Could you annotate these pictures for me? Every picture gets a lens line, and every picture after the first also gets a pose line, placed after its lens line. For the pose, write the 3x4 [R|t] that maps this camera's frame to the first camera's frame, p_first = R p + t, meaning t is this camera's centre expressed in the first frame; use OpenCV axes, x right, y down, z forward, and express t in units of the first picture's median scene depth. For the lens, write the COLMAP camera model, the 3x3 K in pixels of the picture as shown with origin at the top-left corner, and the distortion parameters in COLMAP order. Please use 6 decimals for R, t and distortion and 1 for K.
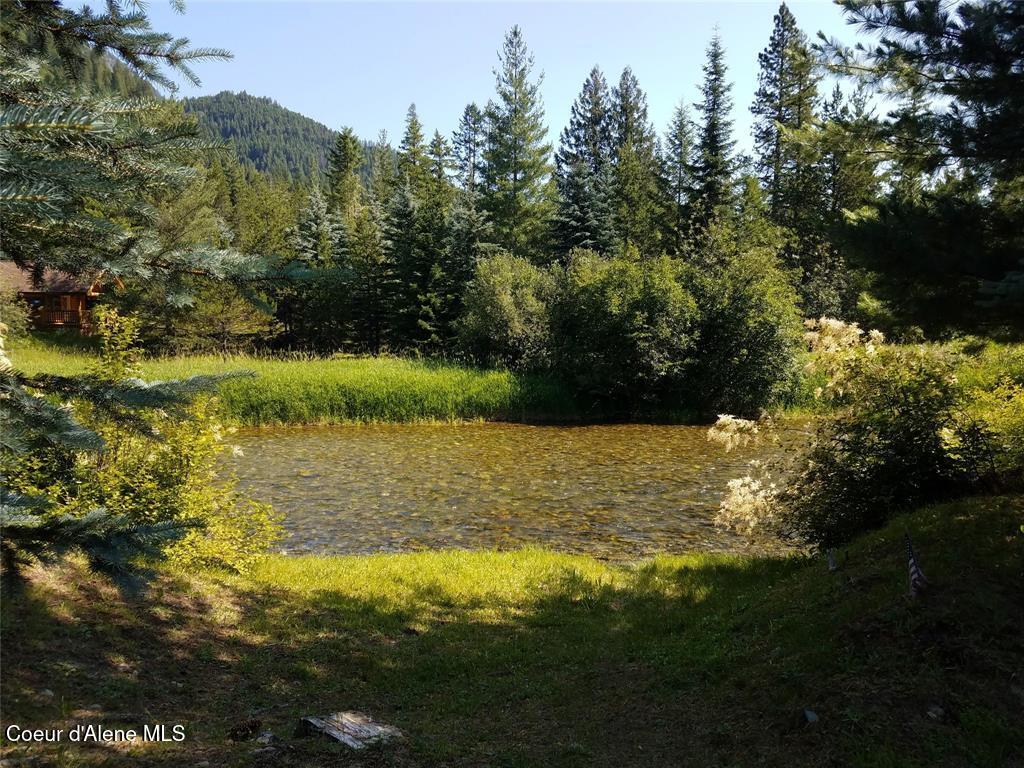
lens RADIAL K [[785.3, 0, 495.7], [0, 785.3, 397.3], [0, 0, 1]] dist [0.208575, -0.000775]
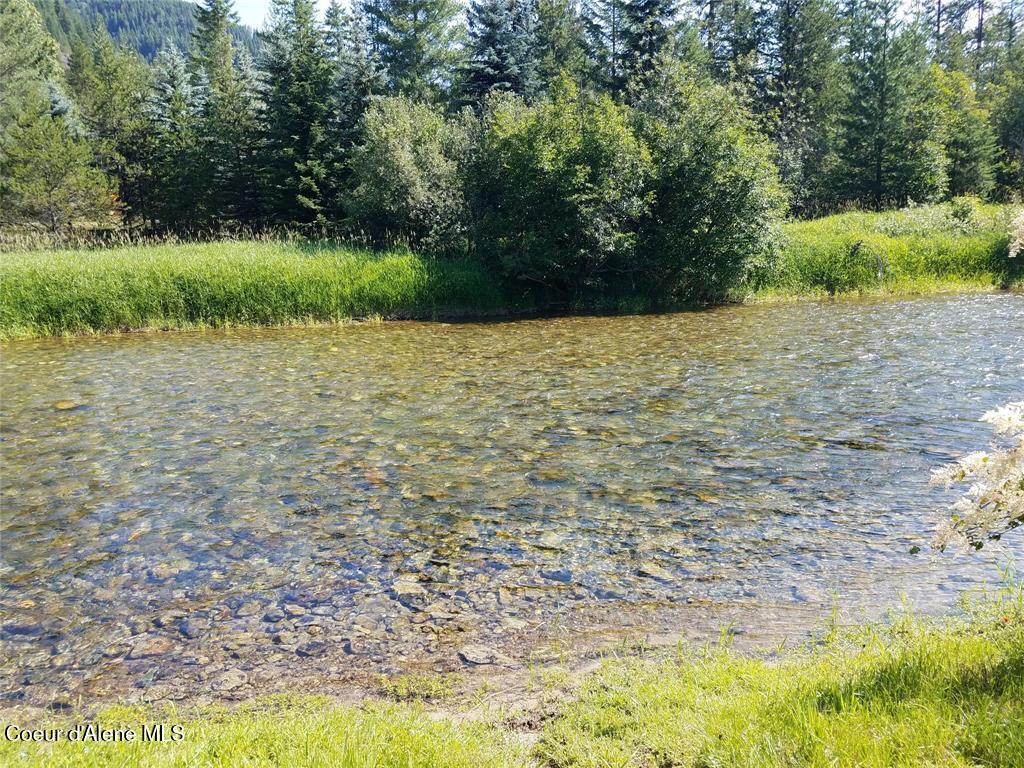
lens RADIAL K [[770.4, 0, 512.0], [0, 770.4, 384.0], [0, 0, 1]] dist [0.043352, 0.000793]
pose [[0.993045, -0.044192, 0.109127, 0.025425], [0.032852, 0.994075, 0.103611, 0.018402], [-0.113059, -0.099305, 0.988613, 0.237133]]
